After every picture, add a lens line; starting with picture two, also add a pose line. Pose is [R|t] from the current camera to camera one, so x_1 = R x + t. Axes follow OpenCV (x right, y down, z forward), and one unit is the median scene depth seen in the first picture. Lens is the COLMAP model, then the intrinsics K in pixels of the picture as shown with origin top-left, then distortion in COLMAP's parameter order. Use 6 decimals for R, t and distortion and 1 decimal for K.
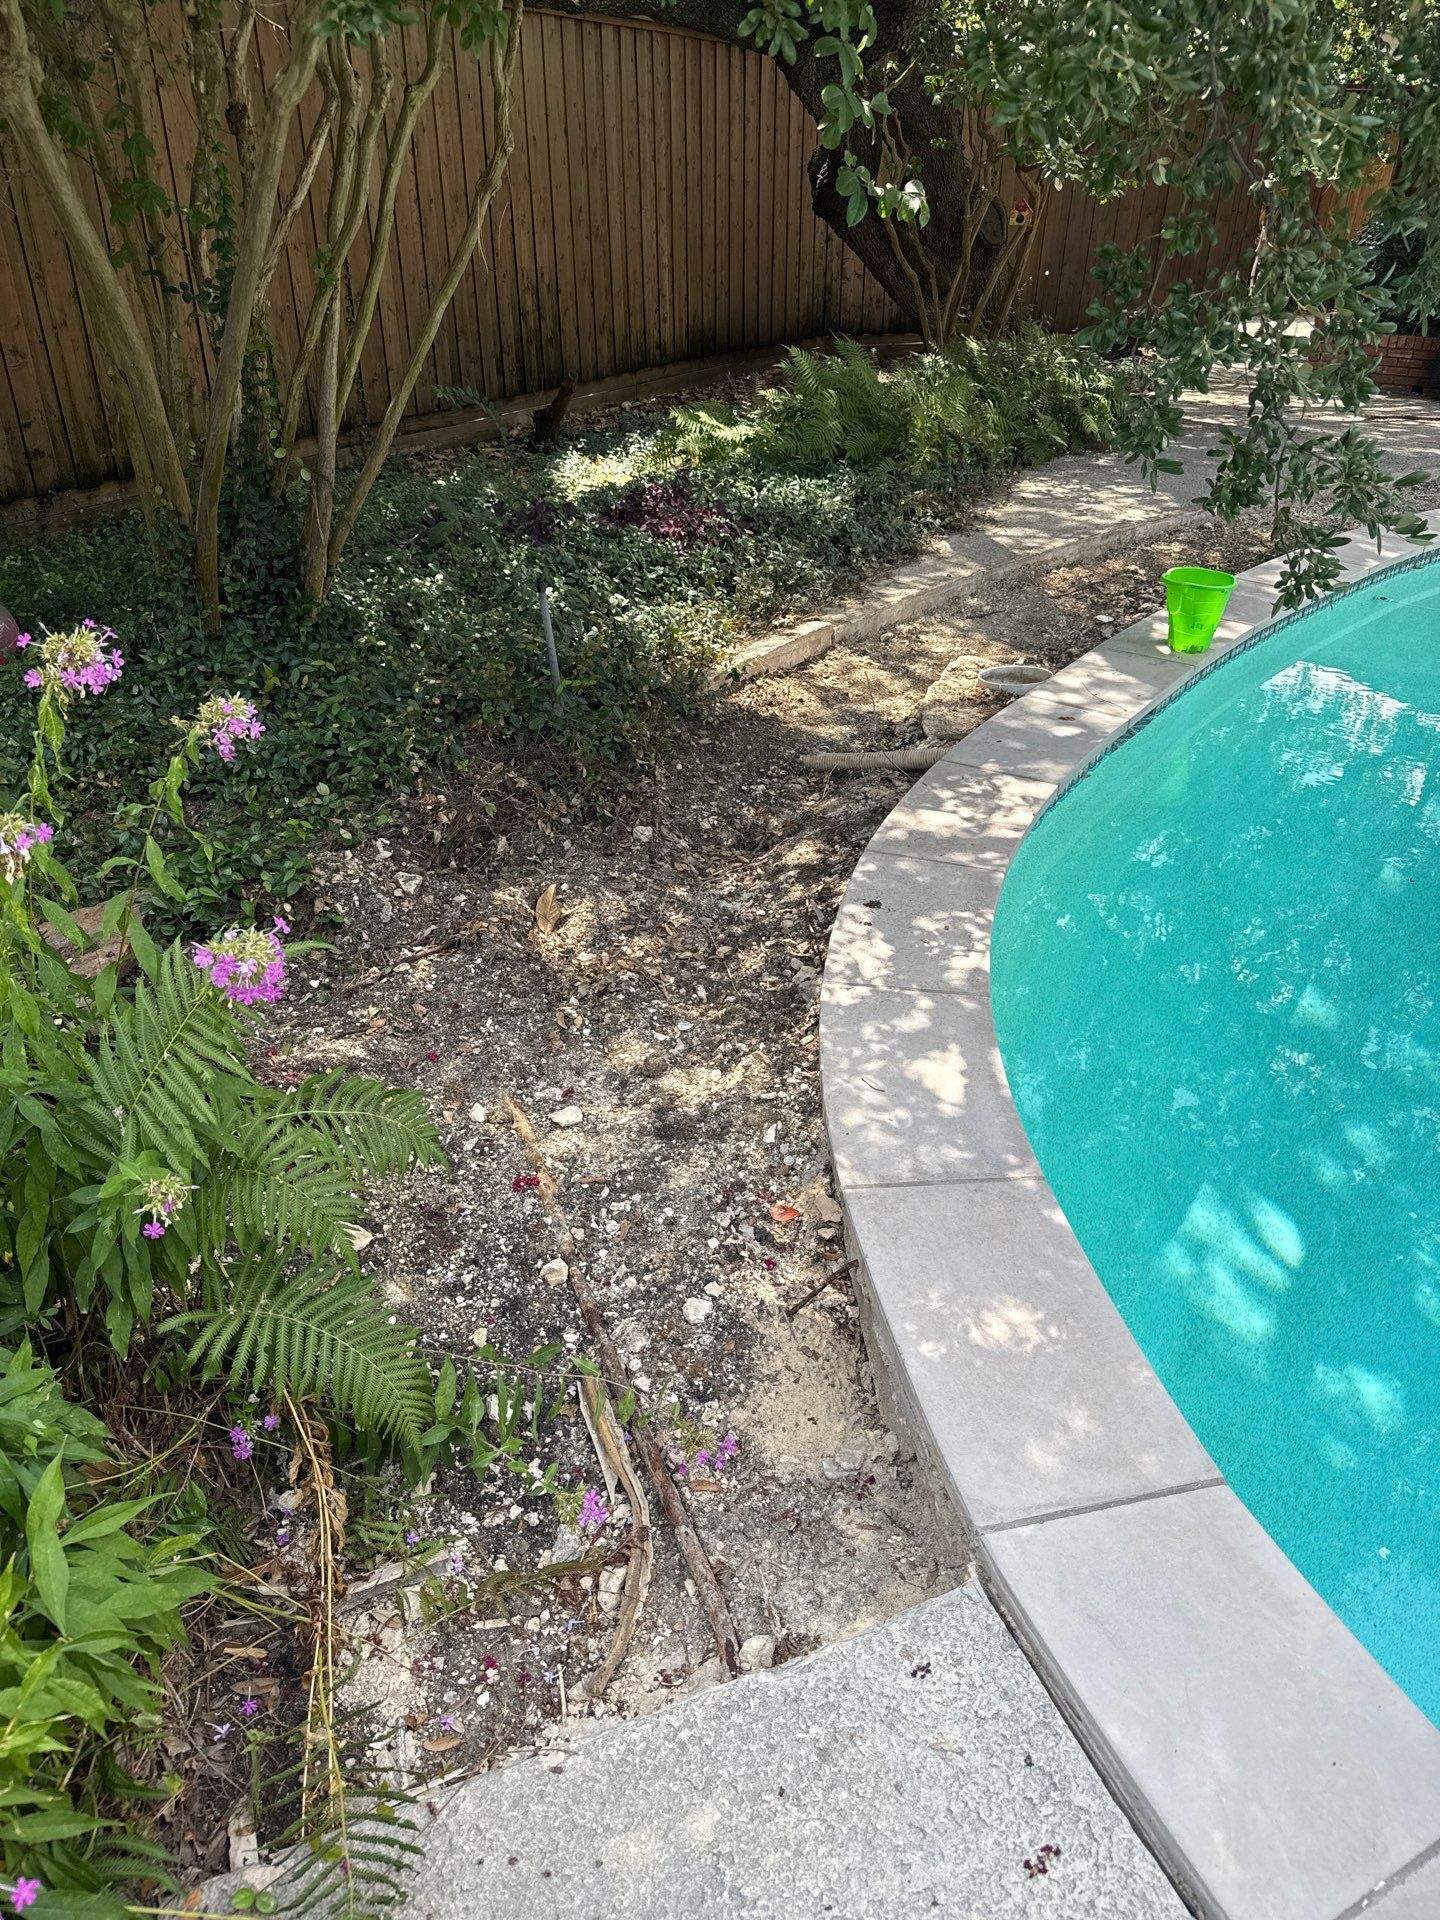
lens RADIAL K [[1330.8, 0, 722.7], [0, 1330.8, 969.7], [0, 0, 1]] dist [0.135061, -0.203050]
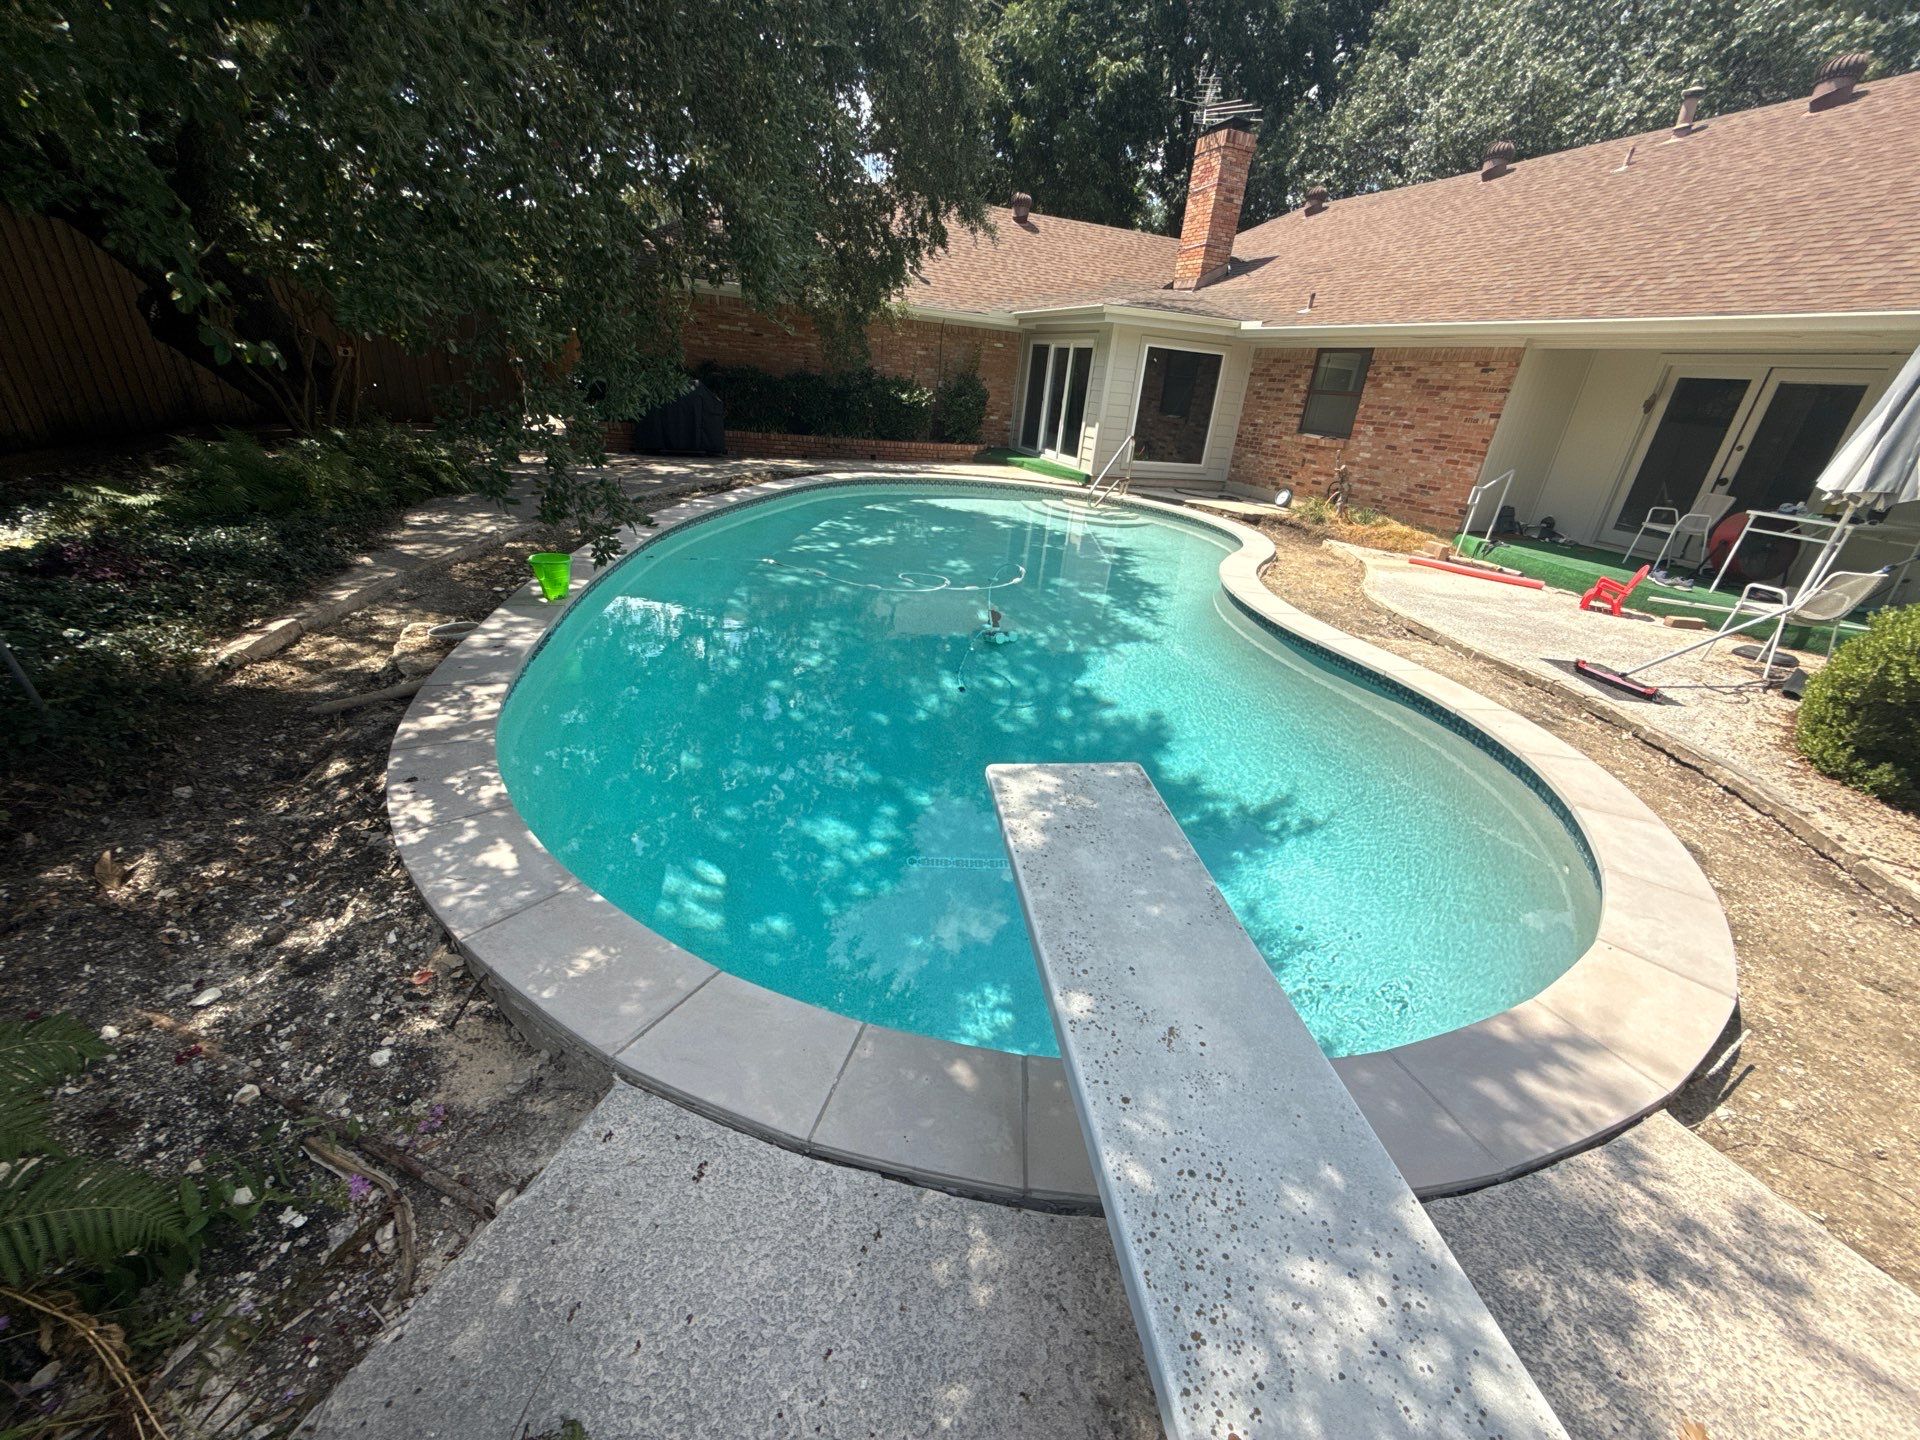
lens RADIAL K [[763.2, 0, 963.8], [0, 763.2, 718.7], [0, 0, 1]] dist [0.001518, -0.000684]
pose [[0.675030, -0.274023, 0.685015, -0.039795], [0.318184, 0.945812, 0.064802, 0.028824], [-0.665652, 0.174218, 0.725641, -0.087973]]
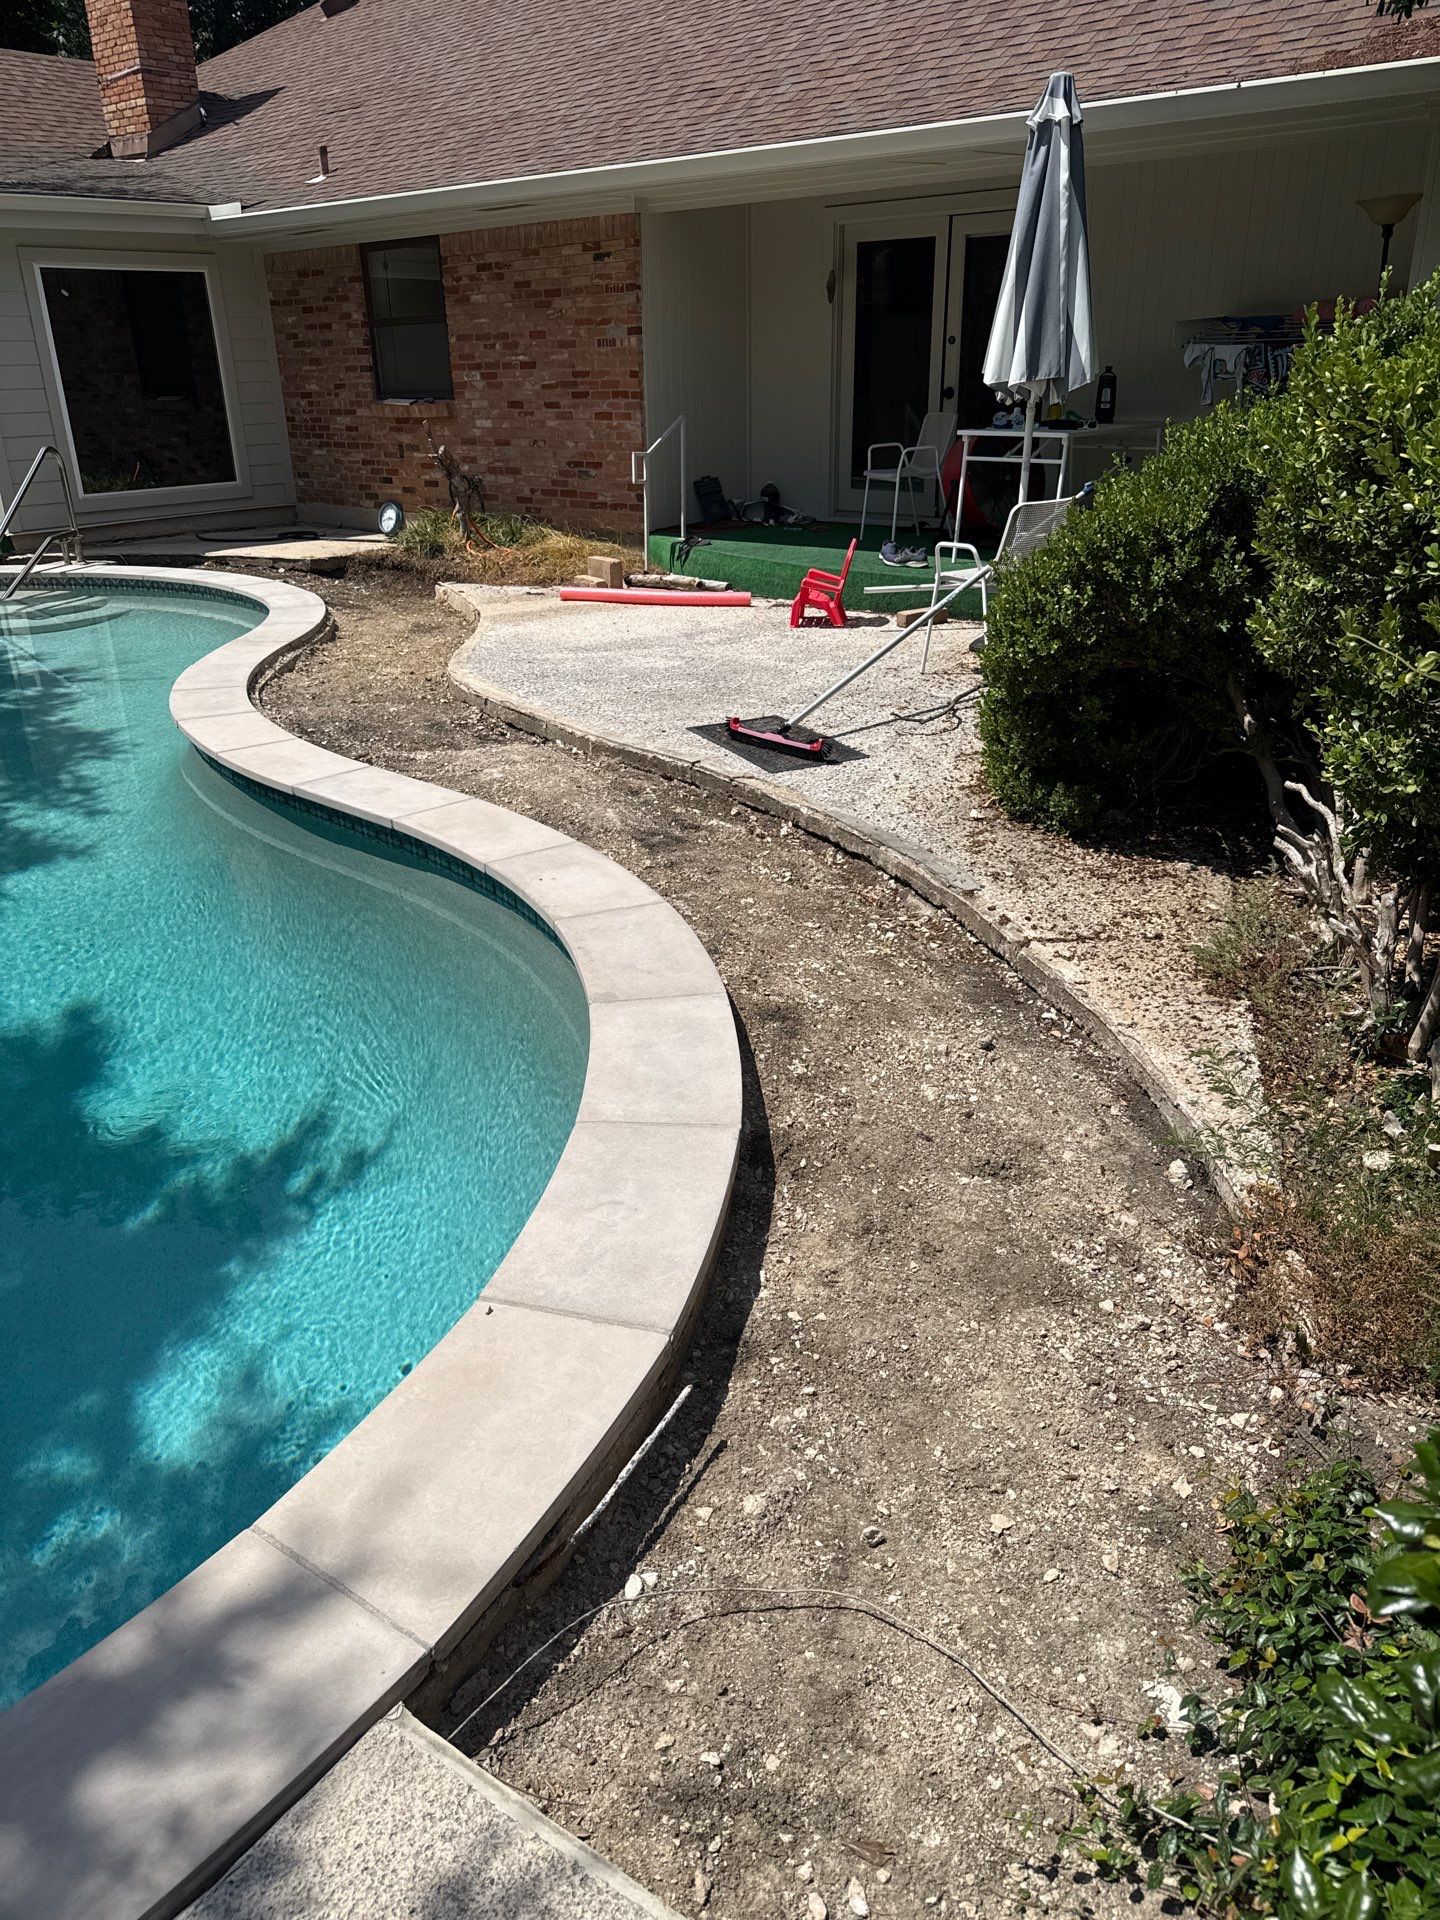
lens RADIAL K [[1349.8, 0, 720.0], [0, 1349.8, 960.0], [0, 0, 1]] dist [0.057717, -0.080033]
pose [[0.226802, -0.425377, 0.876137, 0.293448], [0.519629, 0.813696, 0.260547, 0.204753], [-0.823739, 0.396174, 0.405586, -0.342952]]
